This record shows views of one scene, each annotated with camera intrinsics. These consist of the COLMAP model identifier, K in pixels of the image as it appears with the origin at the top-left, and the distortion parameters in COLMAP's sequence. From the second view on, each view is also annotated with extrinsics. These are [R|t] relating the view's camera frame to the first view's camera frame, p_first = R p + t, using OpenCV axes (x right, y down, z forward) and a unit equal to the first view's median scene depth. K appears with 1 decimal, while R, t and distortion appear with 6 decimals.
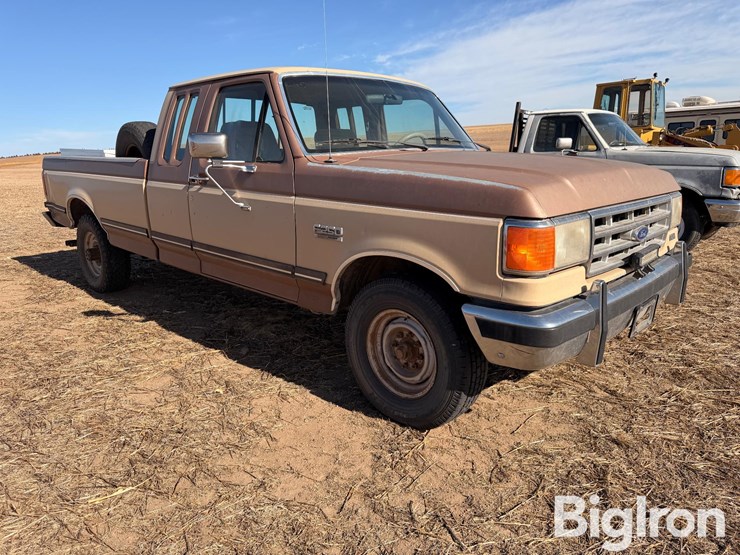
lens RADIAL K [[541.6, 0, 367.9], [0, 541.6, 280.5], [0, 0, 1]] dist [0.024699, -0.011033]
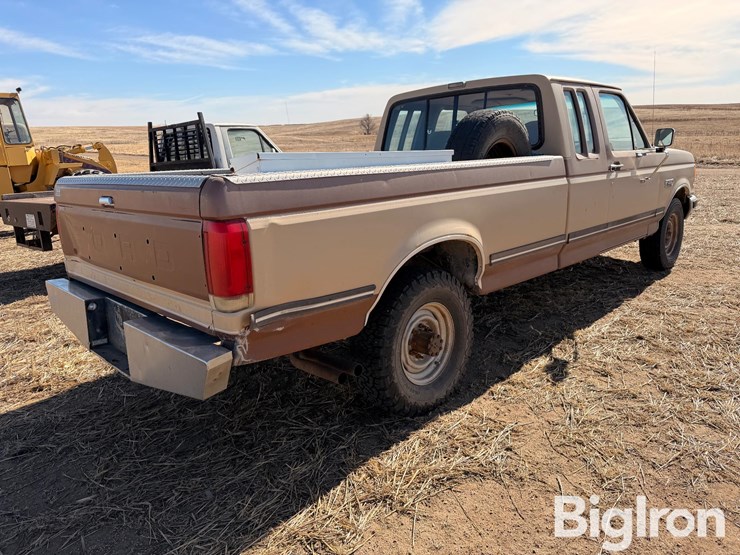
lens RADIAL K [[536.4, 0, 370.0], [0, 536.4, 277.5], [0, 0, 1]] dist [0.042223, -0.064154]
pose [[0.008465, -0.228060, 0.973610, -1.495065], [0.277478, 0.935945, 0.216825, -0.359179], [-0.960695, 0.268321, 0.071204, 1.482073]]
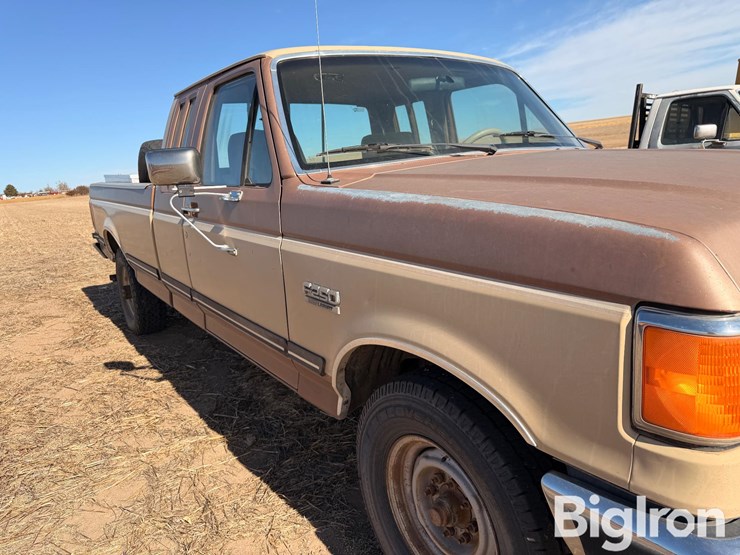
lens RADIAL K [[536.4, 0, 370.0], [0, 536.4, 277.5], [0, 0, 1]] dist [0.042223, -0.064154]
pose [[0.981104, -0.016646, -0.192766, 0.075486], [0.013628, 0.999763, -0.016972, -0.075515], [0.193003, 0.014025, 0.981098, 0.309548]]
